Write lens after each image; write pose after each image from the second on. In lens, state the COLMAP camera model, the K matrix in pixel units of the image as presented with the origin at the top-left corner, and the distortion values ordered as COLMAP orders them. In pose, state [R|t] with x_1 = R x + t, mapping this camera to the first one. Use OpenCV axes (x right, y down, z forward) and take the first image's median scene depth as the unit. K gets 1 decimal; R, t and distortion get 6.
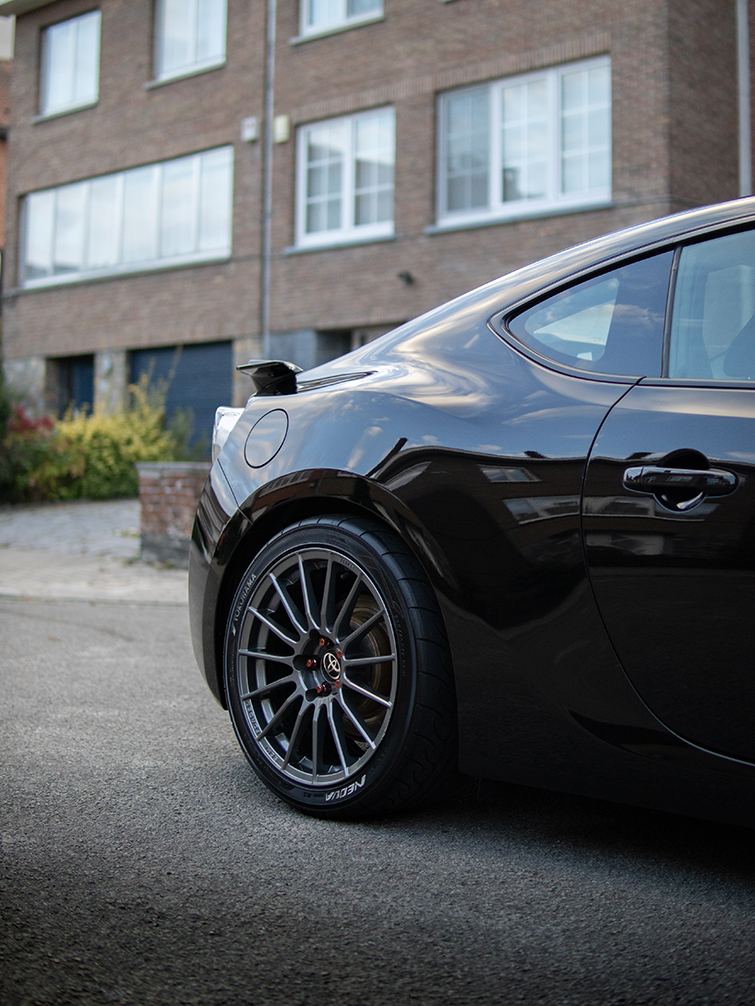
lens RADIAL K [[1614.2, 0, 377.9], [0, 1614.2, 426.4], [0, 0, 1]] dist [-0.200672, -0.057904]
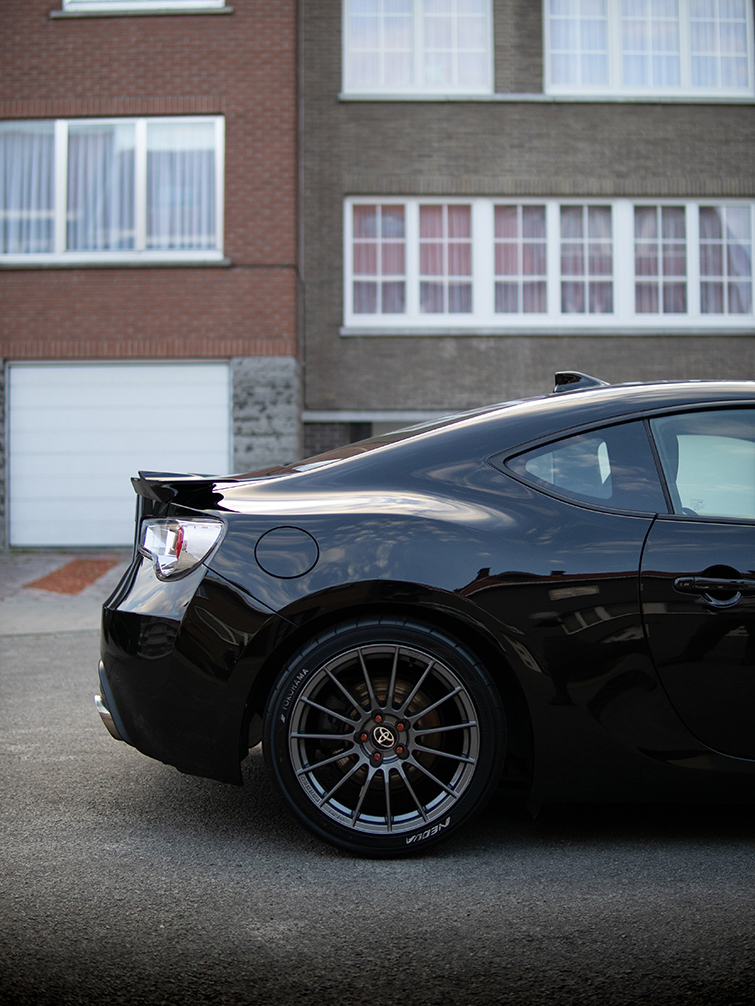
lens RADIAL K [[1614.2, 0, 377.9], [0, 1614.2, 426.4], [0, 0, 1]] dist [-0.200672, -0.057904]
pose [[0.708074, 0.002530, 0.706133, -0.910443], [-0.013077, 0.999869, 0.009531, -0.103652], [-0.706017, -0.015983, 0.708015, 0.127431]]
